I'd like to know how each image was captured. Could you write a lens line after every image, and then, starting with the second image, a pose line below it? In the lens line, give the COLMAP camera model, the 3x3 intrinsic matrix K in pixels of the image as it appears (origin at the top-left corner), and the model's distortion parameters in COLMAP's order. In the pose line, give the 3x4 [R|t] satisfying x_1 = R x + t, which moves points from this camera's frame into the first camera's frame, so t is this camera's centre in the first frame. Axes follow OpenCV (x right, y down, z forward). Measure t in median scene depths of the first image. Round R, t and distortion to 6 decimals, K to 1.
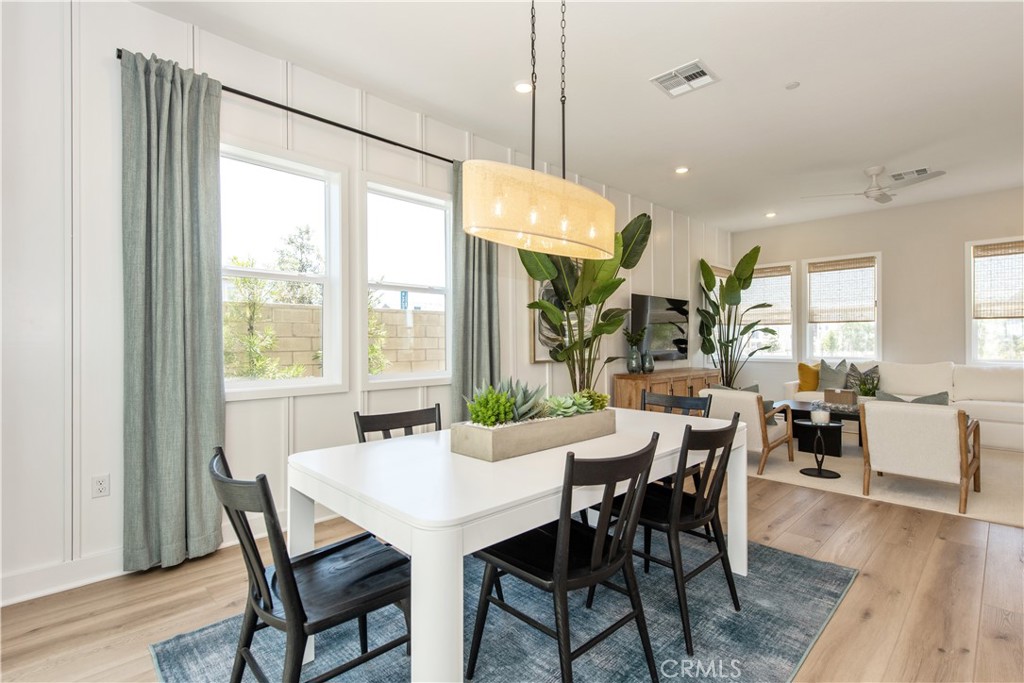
lens RADIAL K [[480.1, 0, 511.3], [0, 480.1, 339.4], [0, 0, 1]] dist [0.000602, -0.000302]
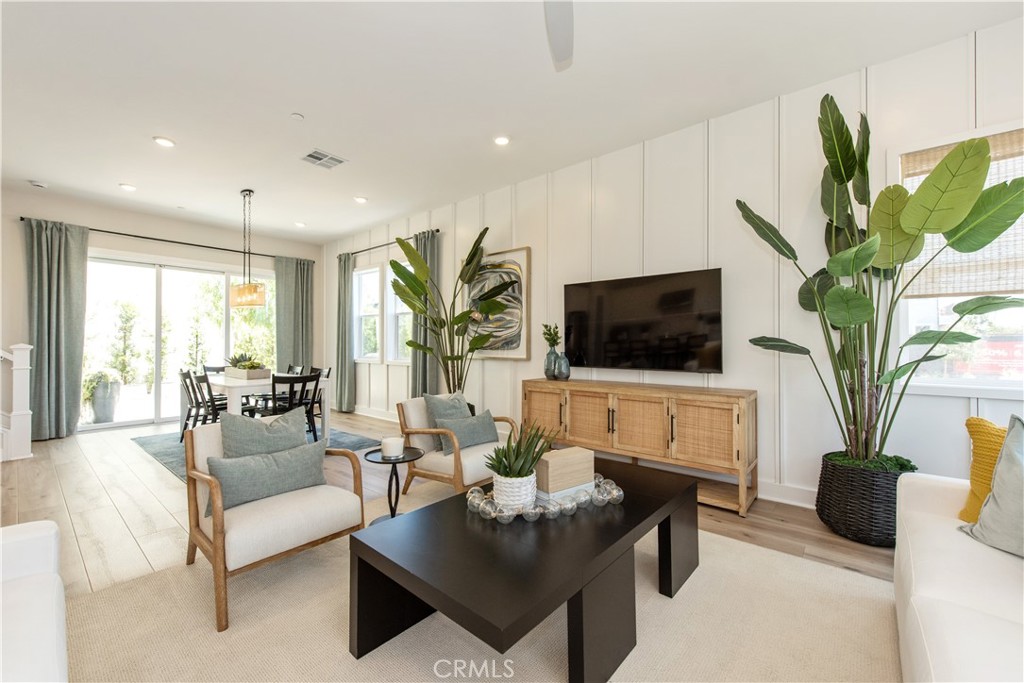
lens RADIAL K [[413.9, 0, 512.6], [0, 413.9, 344.1], [0, 0, 1]] dist [0.003056, 0.000267]
pose [[0.095018, 0.005196, -0.995462, 0.813628], [0.004353, 0.999975, 0.005635, 0.003805], [0.995466, -0.004869, 0.094993, 0.706546]]
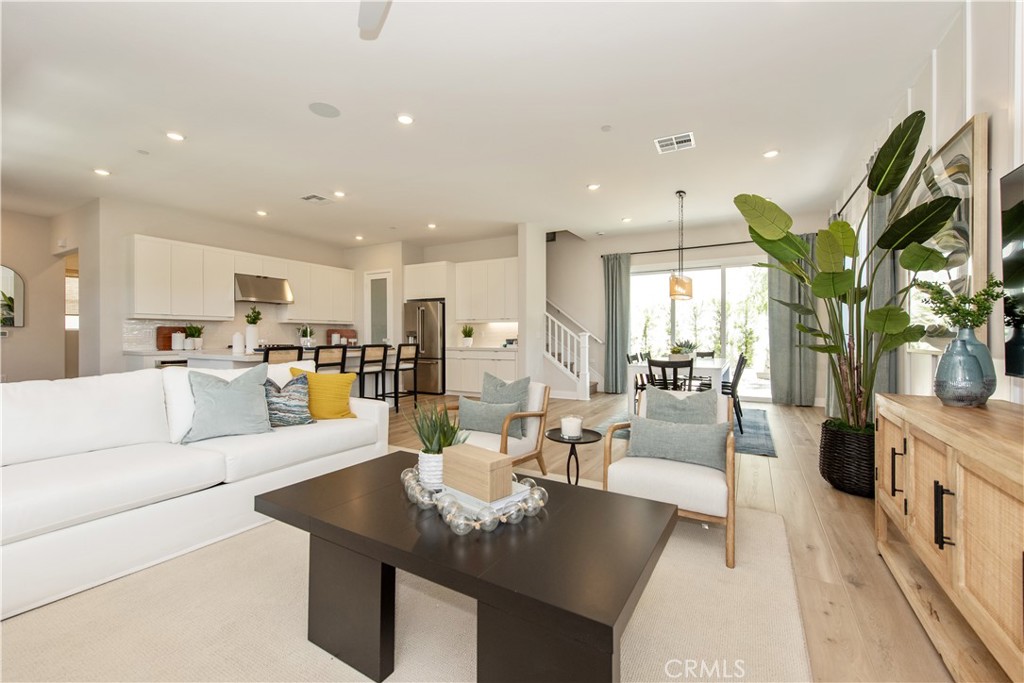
lens RADIAL K [[408.7, 0, 512.6], [0, 408.7, 334.2], [0, 0, 1]] dist [0.003880, -0.000541]
pose [[-0.956540, 0.005830, -0.291542, 0.577333], [0.008257, 0.999941, -0.007094, 0.014511], [0.291484, -0.009193, -0.956532, 0.983667]]
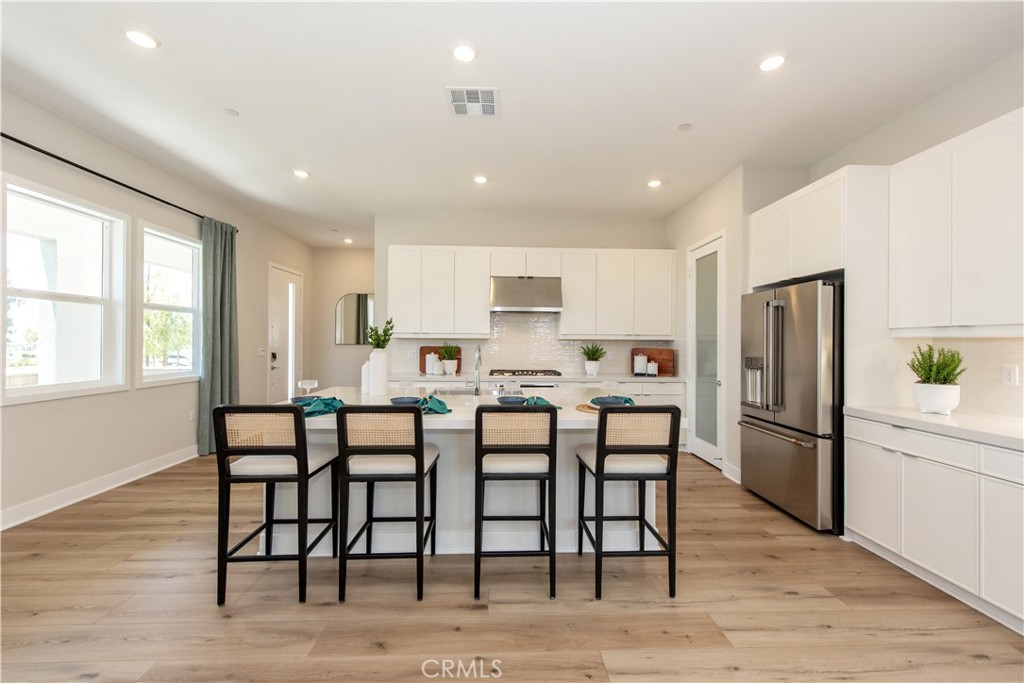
lens RADIAL K [[397.0, 0, 516.0], [0, 397.0, 342.6], [0, 0, 1]] dist [0.001648, -0.000112]
pose [[-0.746739, 0.000059, 0.665117, 0.402104], [-0.007362, 0.999938, -0.008353, -0.017657], [-0.665076, -0.011134, -0.746693, 0.341348]]
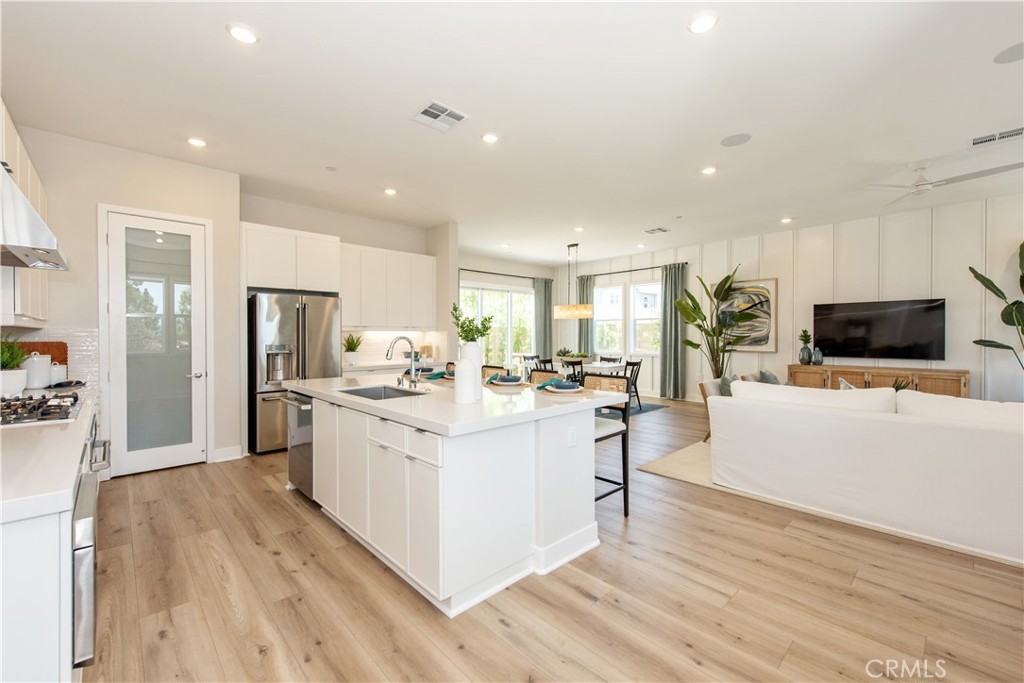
lens RADIAL K [[424.3, 0, 512.0], [0, 424.3, 341.5], [0, 0, 1]] dist [0.006753, -0.000614]
pose [[-0.011750, 0.018840, -0.999753, 1.213471], [0.009634, 0.999778, 0.018727, -0.019855], [0.999885, -0.009412, -0.011929, 0.149328]]
